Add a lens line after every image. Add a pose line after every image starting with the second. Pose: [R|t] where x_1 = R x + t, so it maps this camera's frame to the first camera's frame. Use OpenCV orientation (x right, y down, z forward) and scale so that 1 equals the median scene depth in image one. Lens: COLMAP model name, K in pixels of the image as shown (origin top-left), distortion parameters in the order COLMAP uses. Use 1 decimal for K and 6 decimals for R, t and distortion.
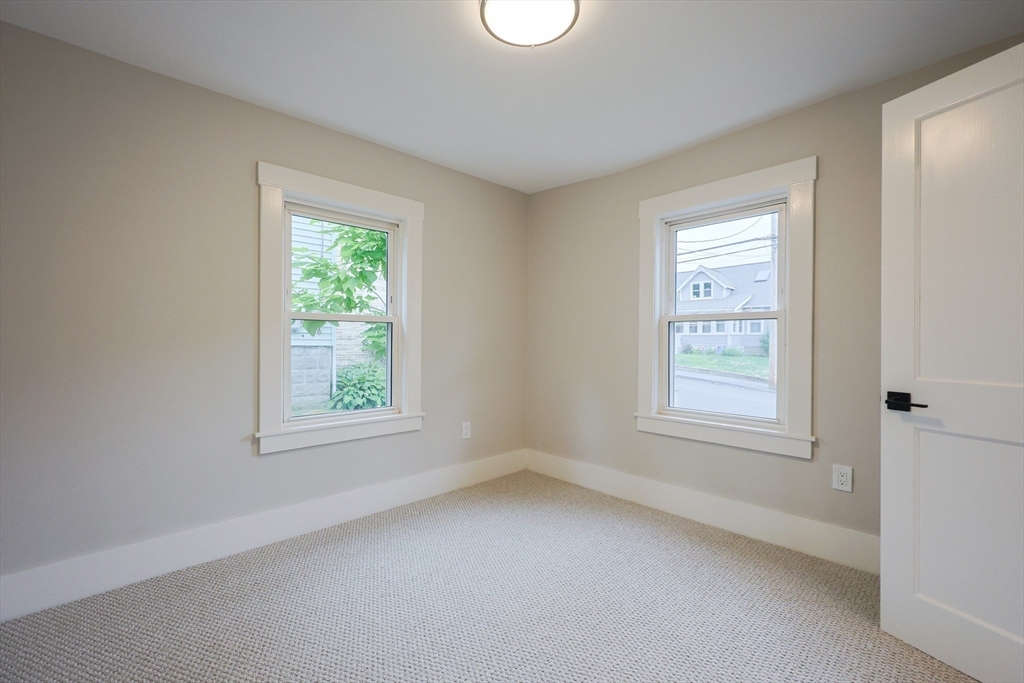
lens RADIAL K [[437.6, 0, 515.7], [0, 437.6, 349.0], [0, 0, 1]] dist [-0.004619, 0.000882]
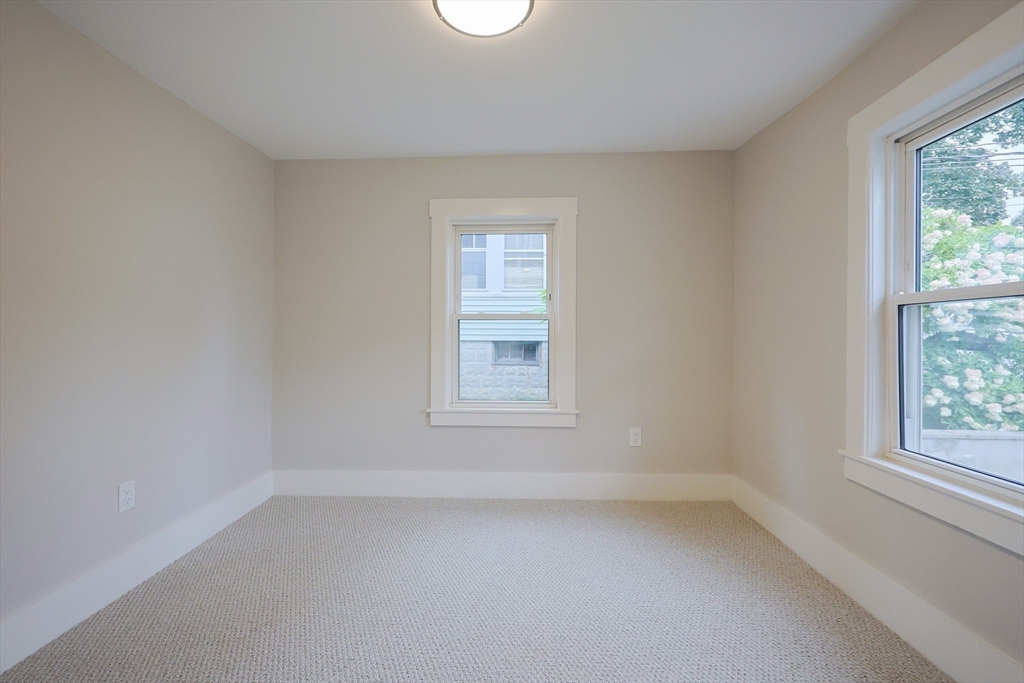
lens RADIAL K [[437.6, 0, 493.3], [0, 437.6, 338.8], [0, 0, 1]] dist [-0.004619, 0.000882]
pose [[0.695506, 0.002551, -0.718516, 0.372416], [-0.013711, 0.999859, -0.009722, -0.003079], [0.718389, 0.016613, 0.695443, 0.185922]]
